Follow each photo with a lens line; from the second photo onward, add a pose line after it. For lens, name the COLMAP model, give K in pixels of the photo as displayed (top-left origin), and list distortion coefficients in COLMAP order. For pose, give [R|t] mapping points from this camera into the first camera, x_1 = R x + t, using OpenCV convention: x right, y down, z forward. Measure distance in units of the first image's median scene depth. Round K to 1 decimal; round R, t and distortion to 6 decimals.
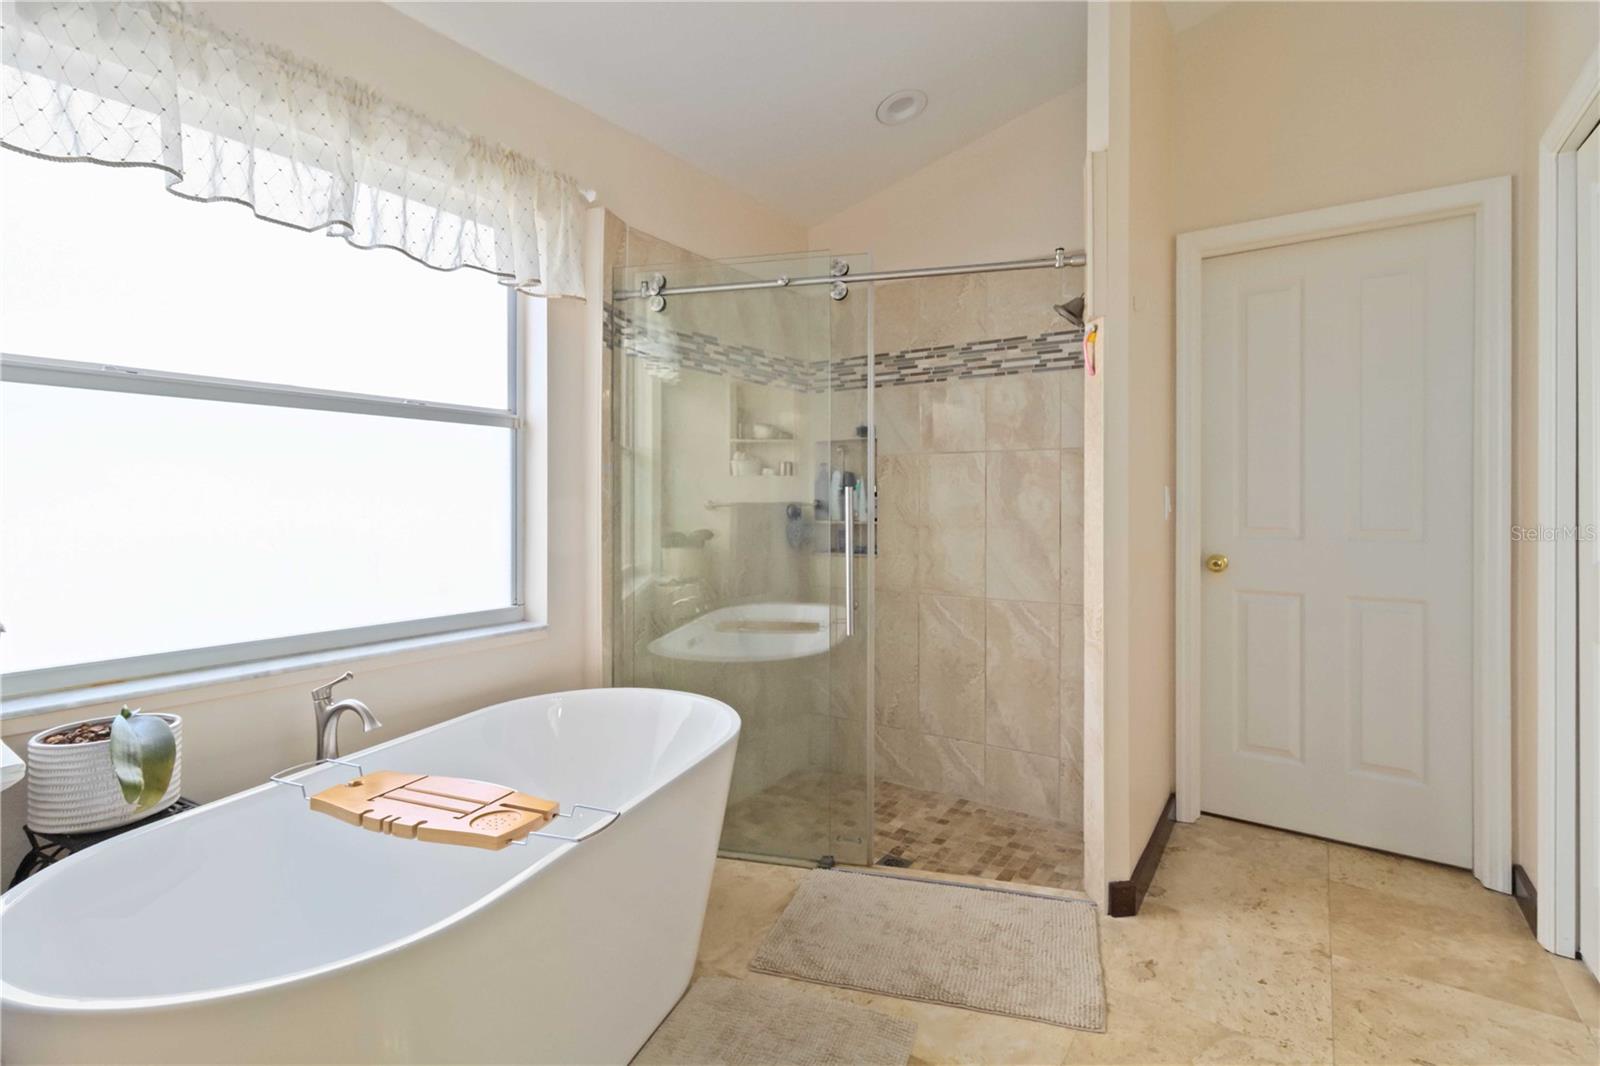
lens RADIAL K [[770.8, 0, 799.2], [0, 770.8, 503.7], [0, 0, 1]] dist [0.001151, 0.001485]
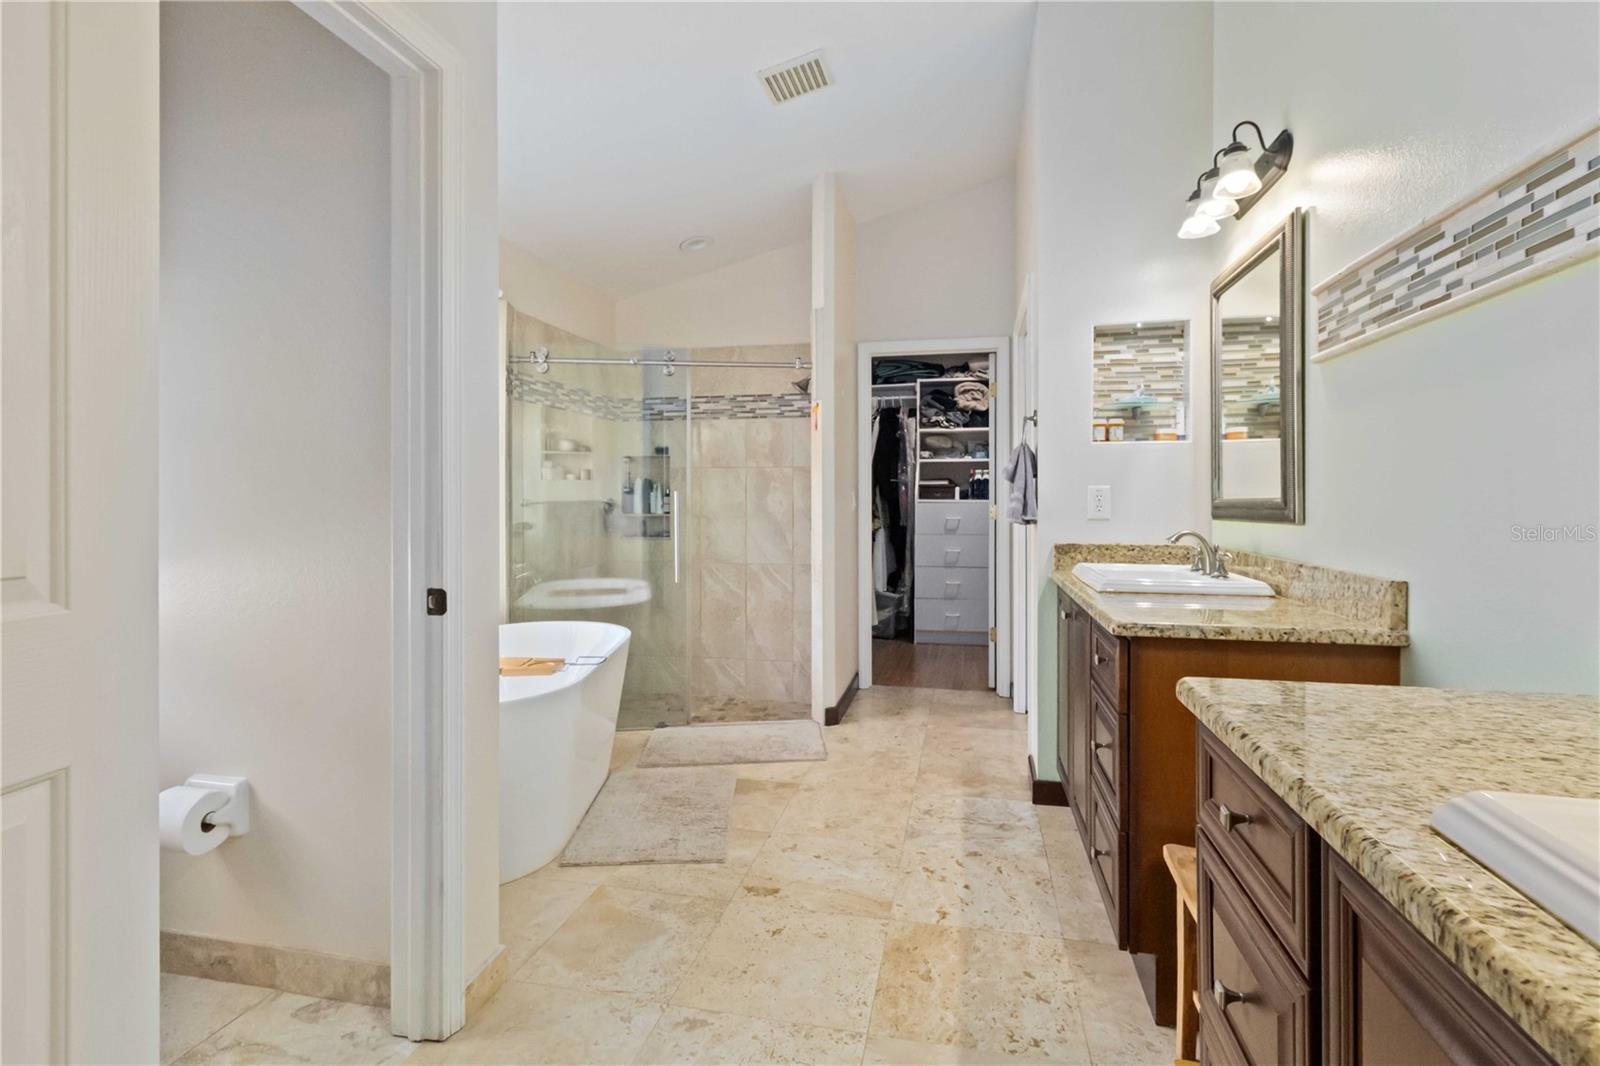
lens RADIAL K [[770.8, 0, 795.1], [0, 770.8, 497.7], [0, 0, 1]] dist [0.001151, 0.001485]
pose [[0.933157, -0.000170, 0.359470, -0.223669], [0.001652, 0.999991, -0.003817, -0.001936], [-0.359466, 0.004156, 0.933149, -0.474469]]
